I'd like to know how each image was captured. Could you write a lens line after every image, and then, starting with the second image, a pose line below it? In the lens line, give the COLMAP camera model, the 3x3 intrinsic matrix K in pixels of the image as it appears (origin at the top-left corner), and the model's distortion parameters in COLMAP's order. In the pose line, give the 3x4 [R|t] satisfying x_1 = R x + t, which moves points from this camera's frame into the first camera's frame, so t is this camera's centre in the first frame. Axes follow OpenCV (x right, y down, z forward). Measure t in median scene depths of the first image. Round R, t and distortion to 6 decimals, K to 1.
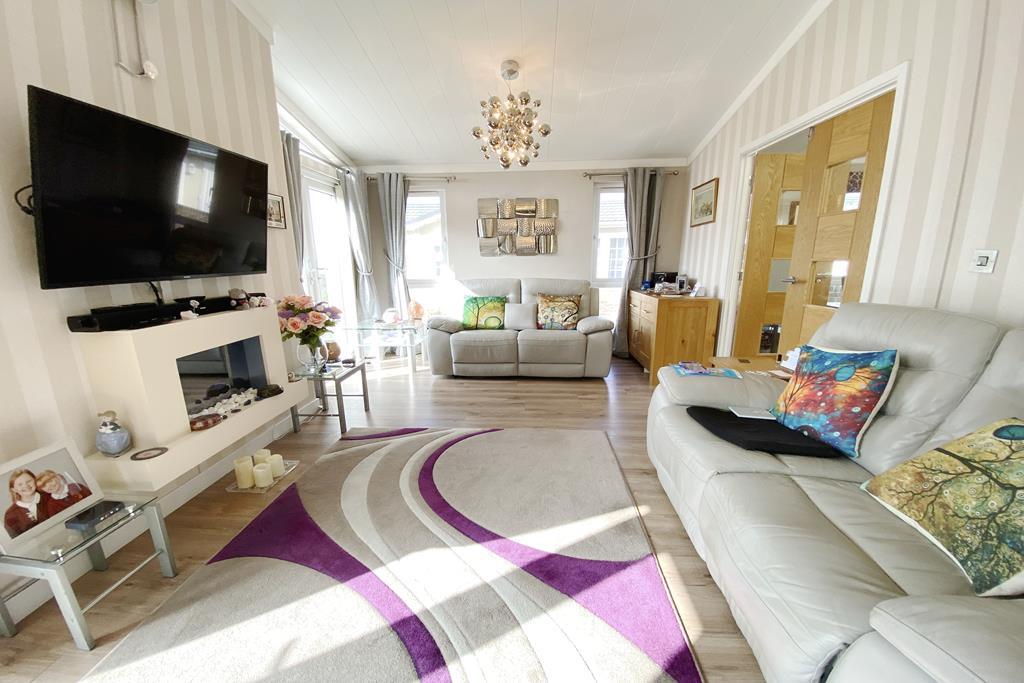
lens RADIAL K [[406.9, 0, 509.3], [0, 406.9, 358.7], [0, 0, 1]] dist [0.033425, -0.028976]
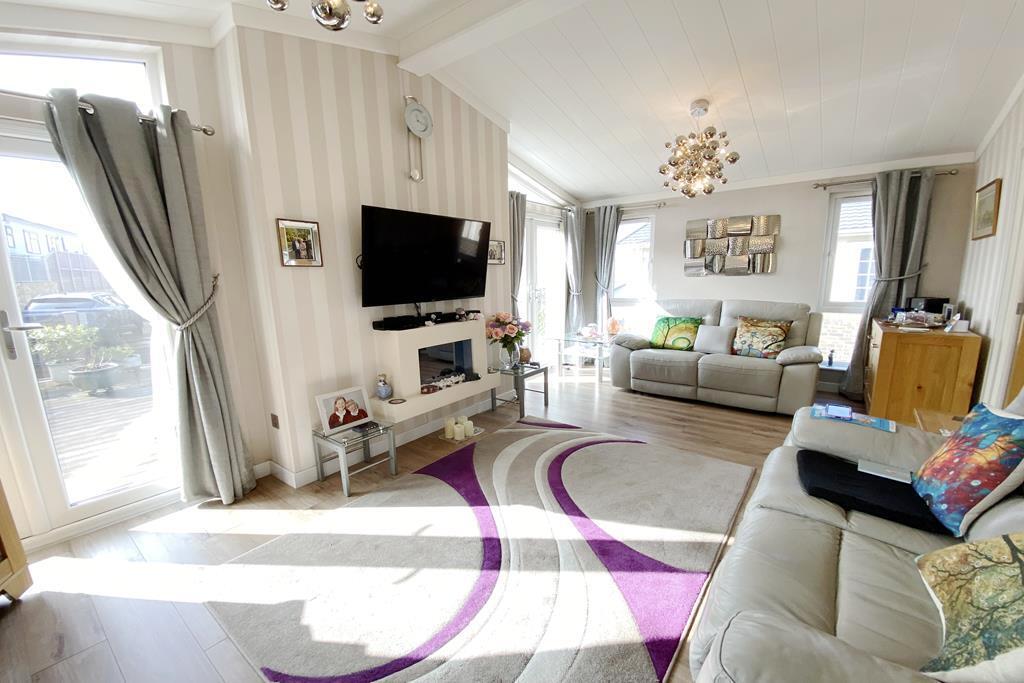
lens RADIAL K [[410.9, 0, 511.5], [0, 410.9, 352.2], [0, 0, 1]] dist [0.044984, -0.031420]
pose [[0.829402, 0.094361, -0.550626, 0.272946], [-0.119942, 0.992725, -0.010543, -0.009667], [0.545625, 0.074788, 0.834686, -0.124961]]
